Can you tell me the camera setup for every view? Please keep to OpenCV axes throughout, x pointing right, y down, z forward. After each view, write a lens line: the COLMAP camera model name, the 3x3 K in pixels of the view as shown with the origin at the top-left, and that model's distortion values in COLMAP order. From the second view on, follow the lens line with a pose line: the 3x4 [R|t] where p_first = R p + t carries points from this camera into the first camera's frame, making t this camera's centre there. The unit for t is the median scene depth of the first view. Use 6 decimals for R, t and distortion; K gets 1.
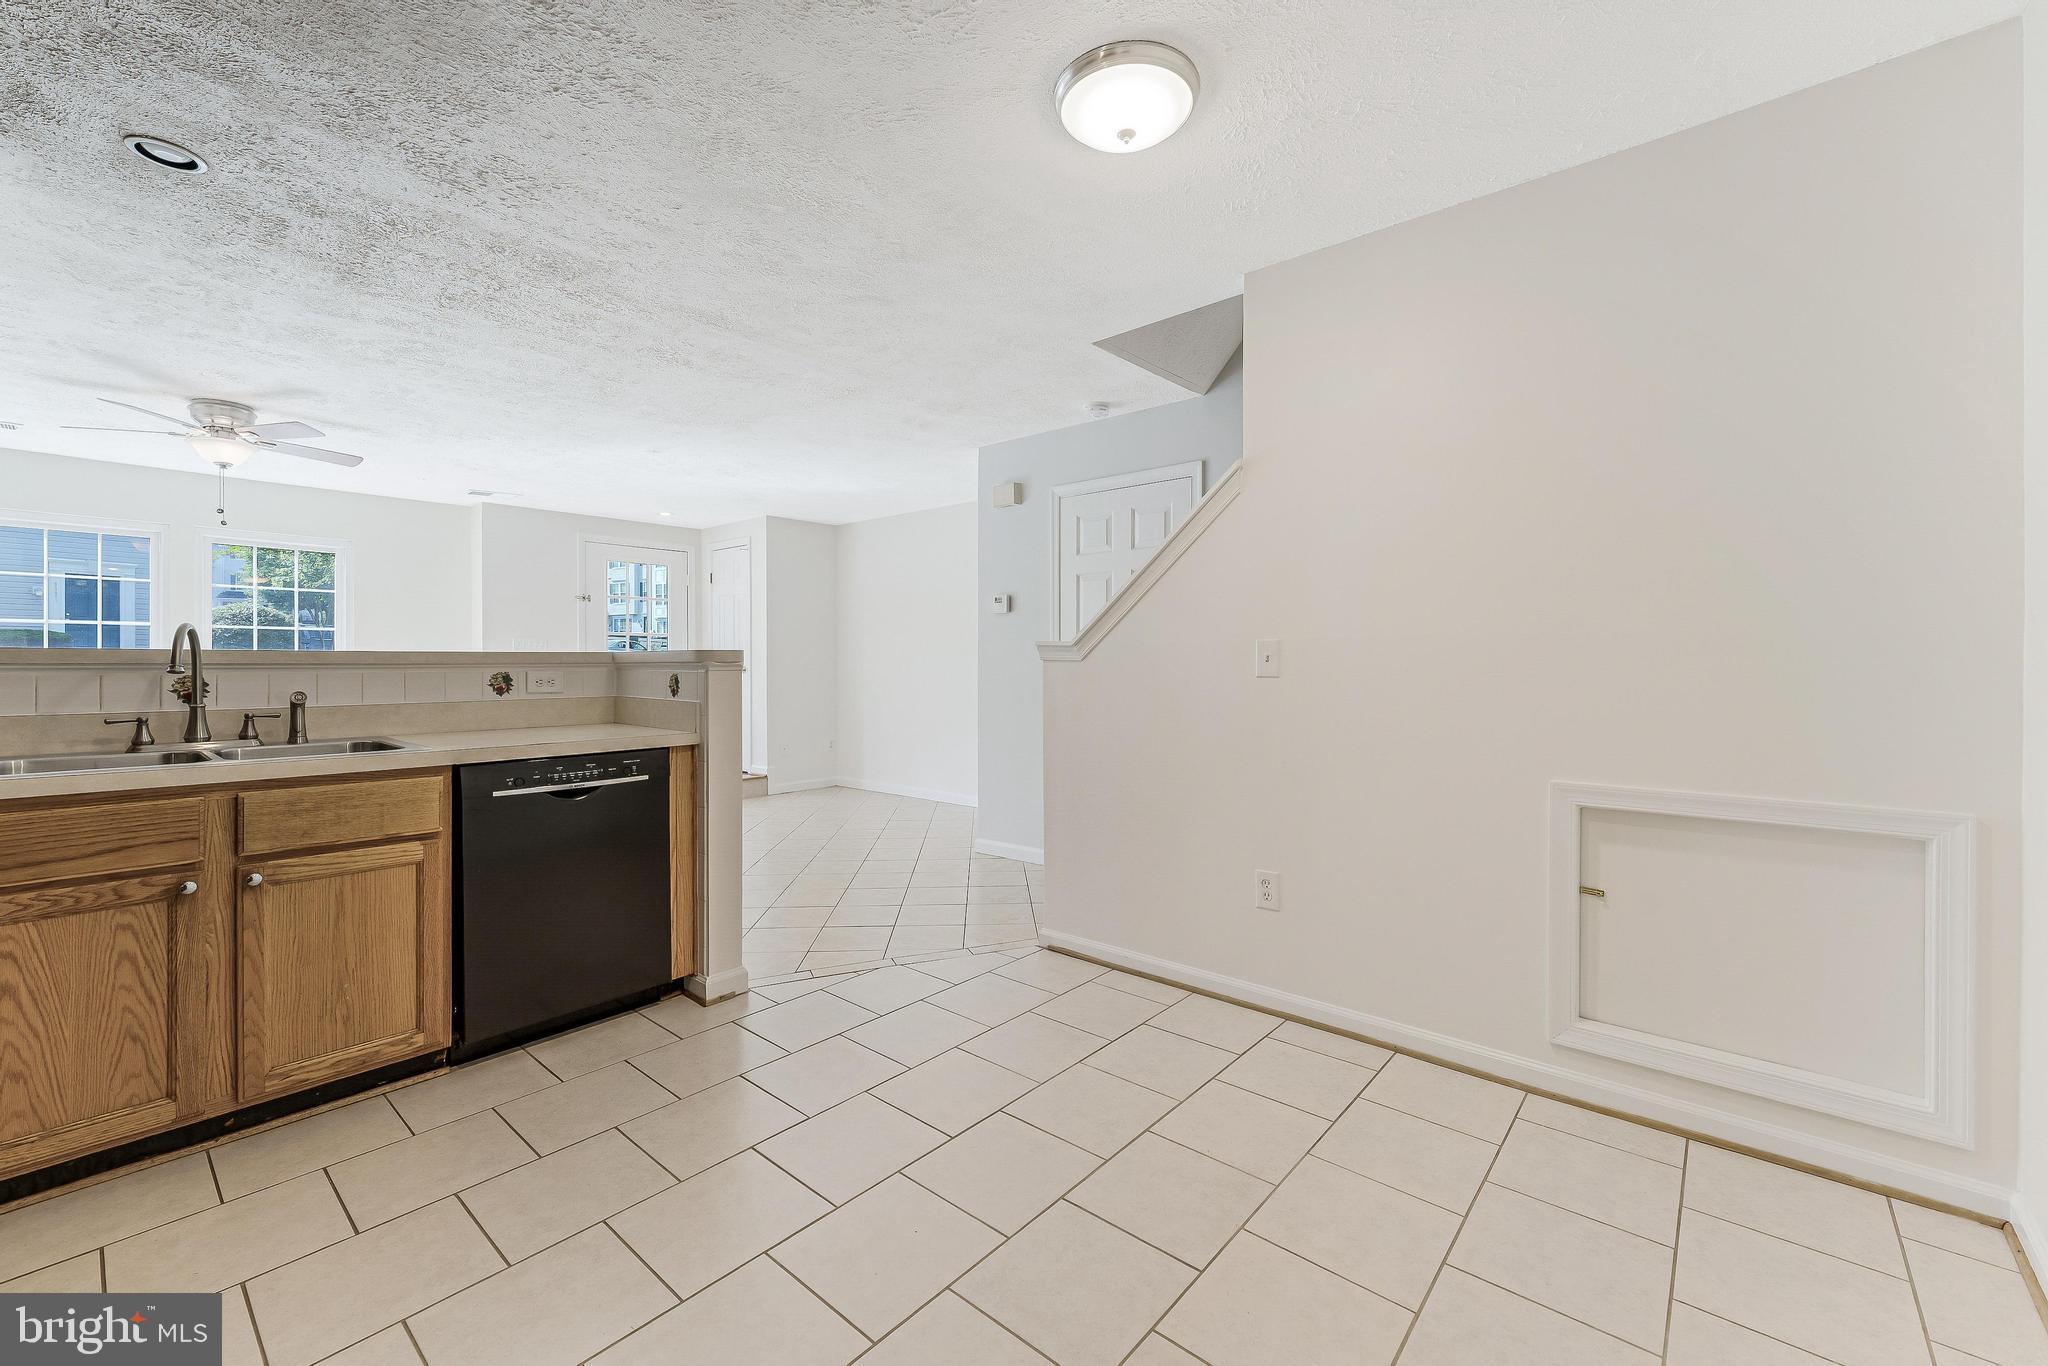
lens RADIAL K [[828.6, 0, 1033.6], [0, 828.6, 671.8], [0, 0, 1]] dist [0.009851, 0.000125]
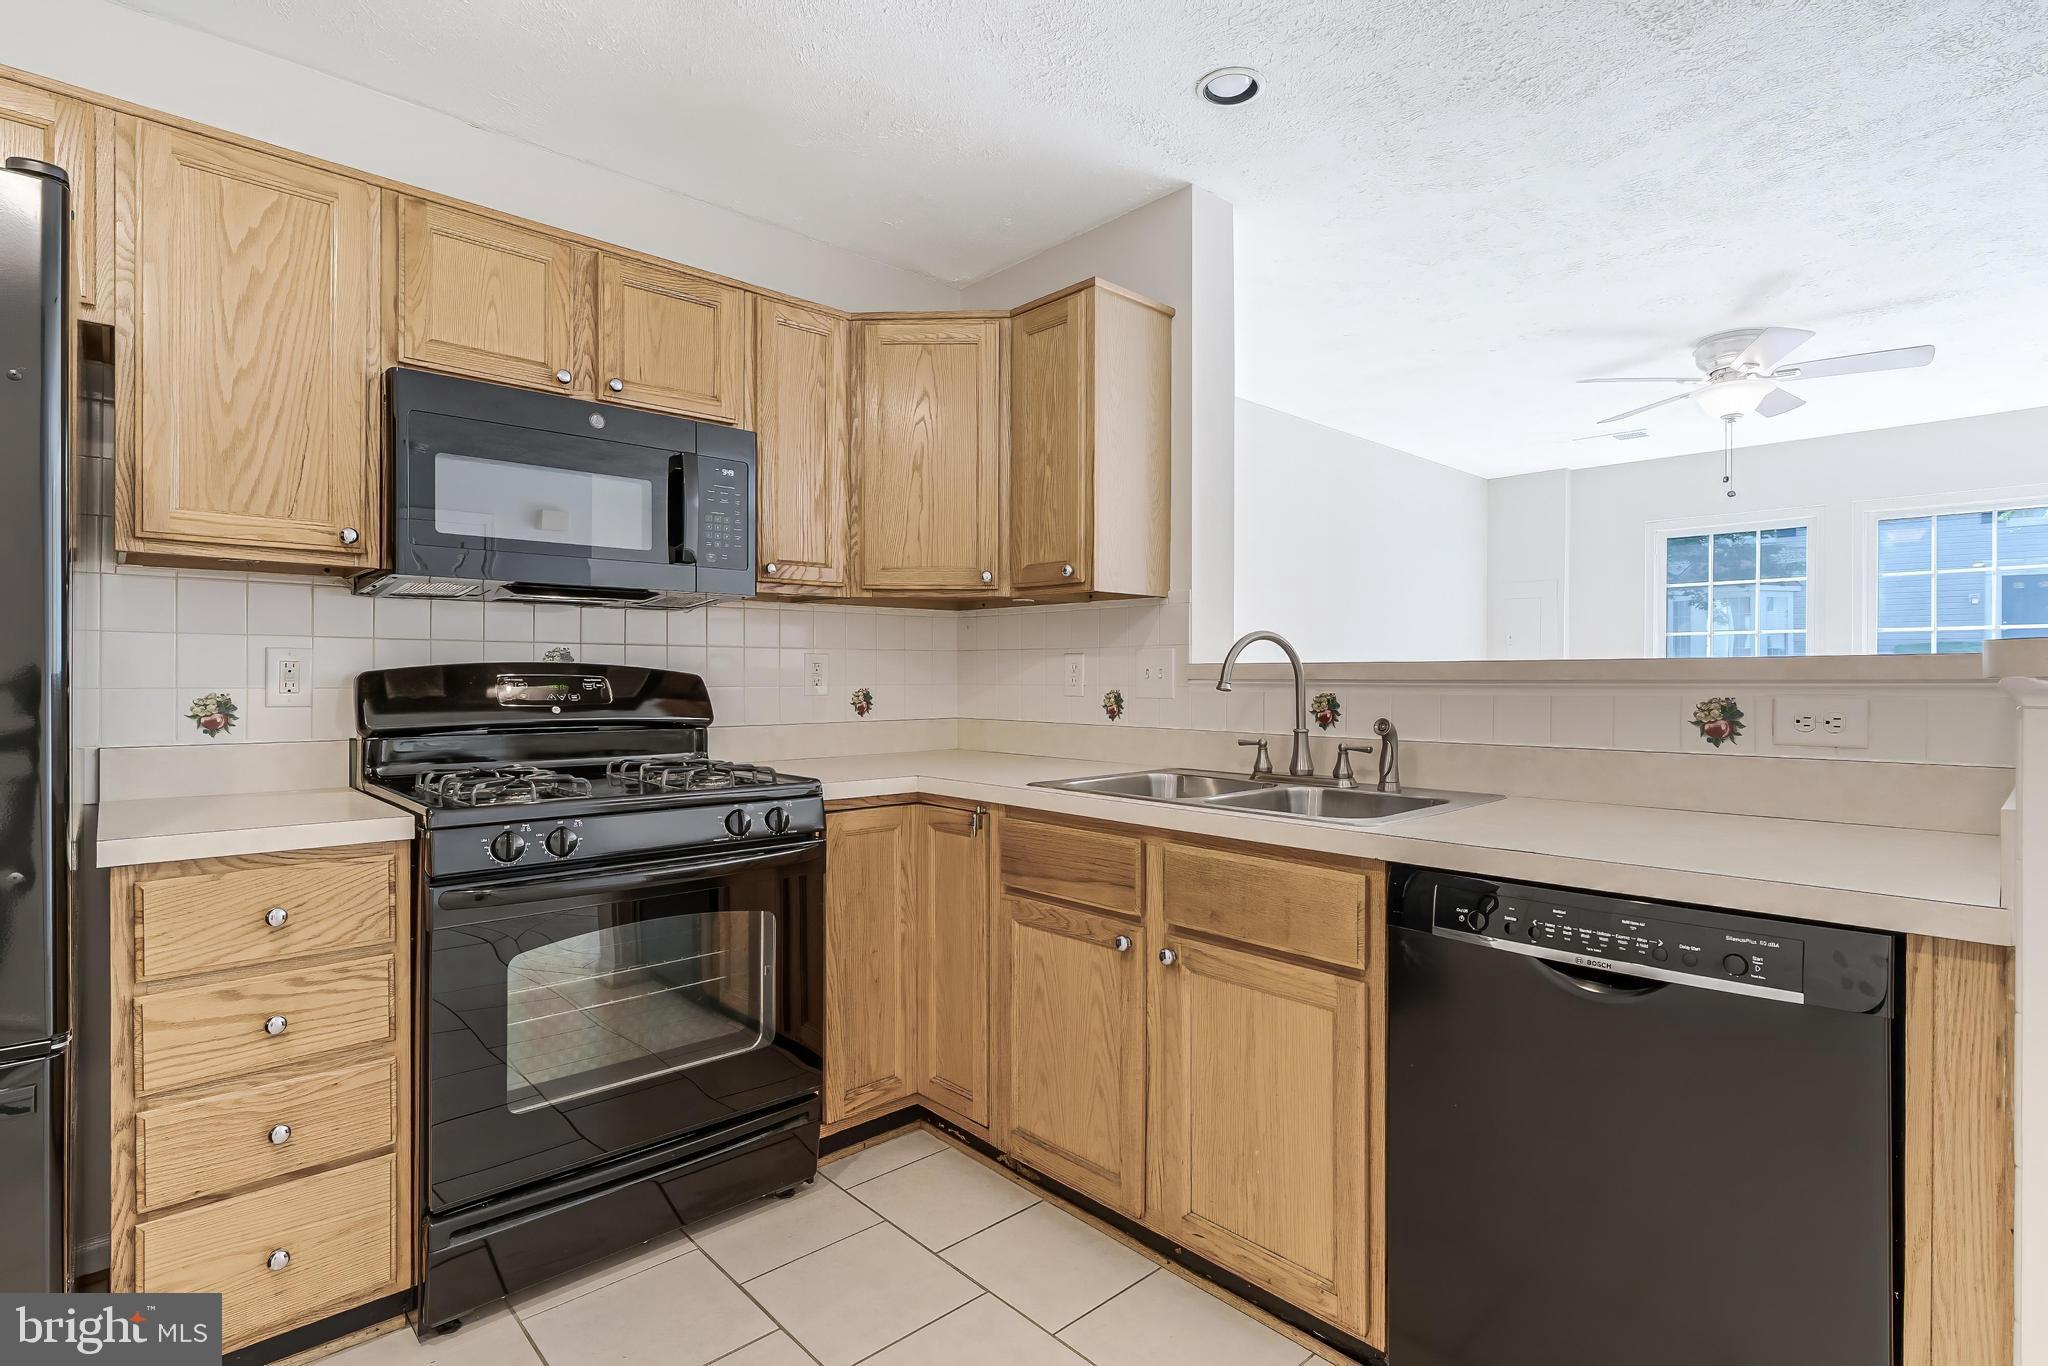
lens RADIAL K [[987.0, 0, 1024.0], [0, 987.0, 683.0], [0, 0, 1]] dist [-0.001482, -0.000064]
pose [[-0.122059, 0.005014, -0.992510, -0.002031], [-0.011462, 0.999913, 0.006461, -0.007939], [0.992457, 0.012165, -0.121991, 0.686164]]
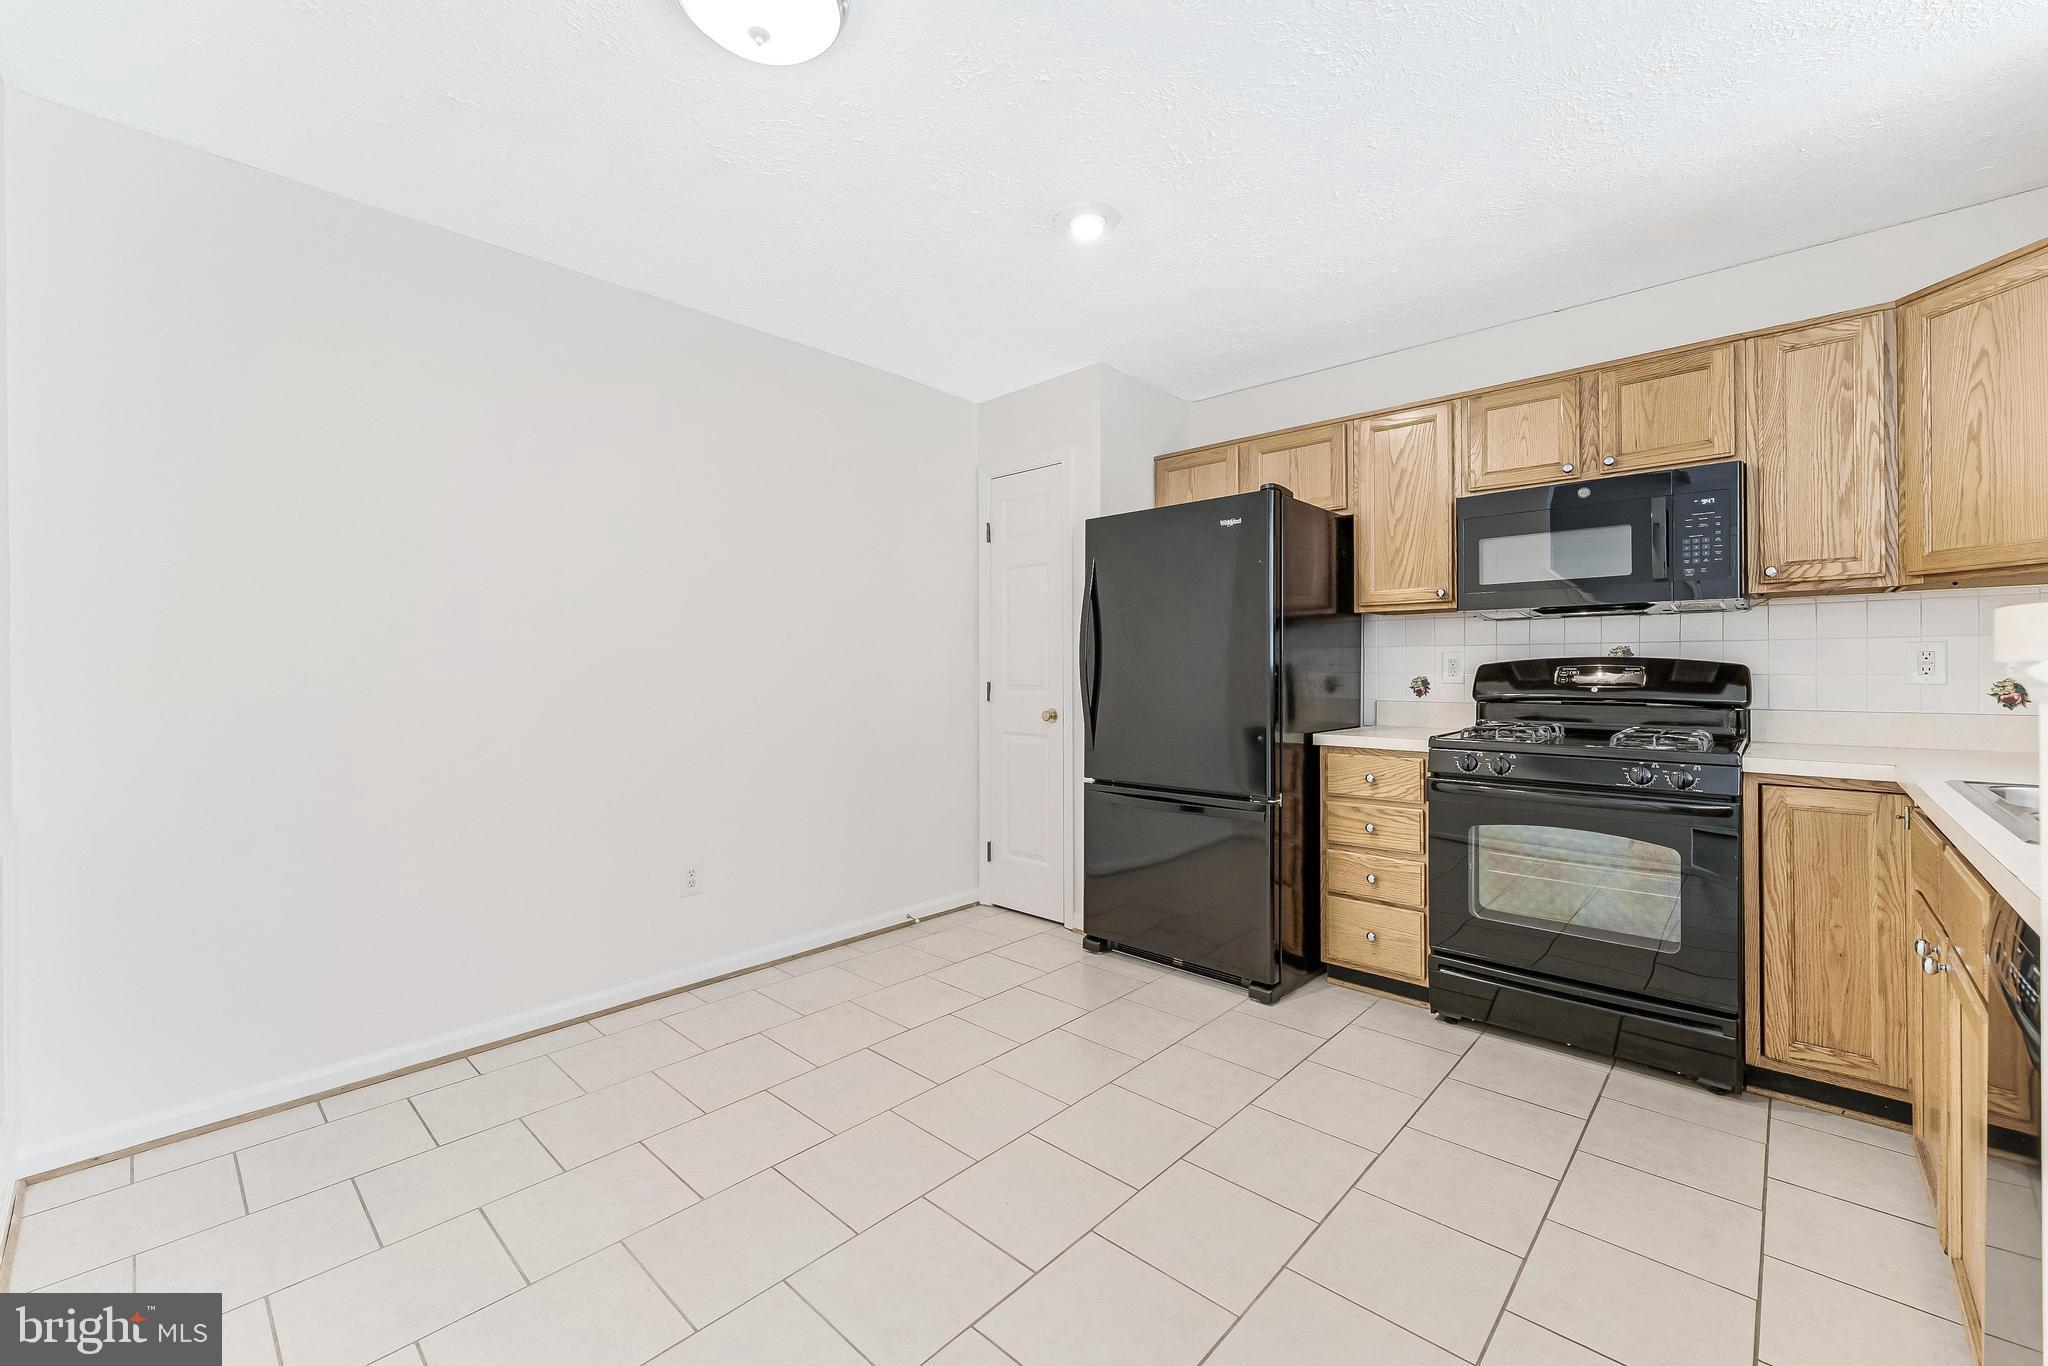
lens RADIAL K [[828.6, 0, 1033.6], [0, 828.6, 671.8], [0, 0, 1]] dist [0.009851, 0.000125]
pose [[-0.999358, 0.002240, 0.035763, -0.125984], [0.002765, 0.999889, 0.014634, -0.013868], [-0.035727, 0.014723, -0.999253, 1.229514]]
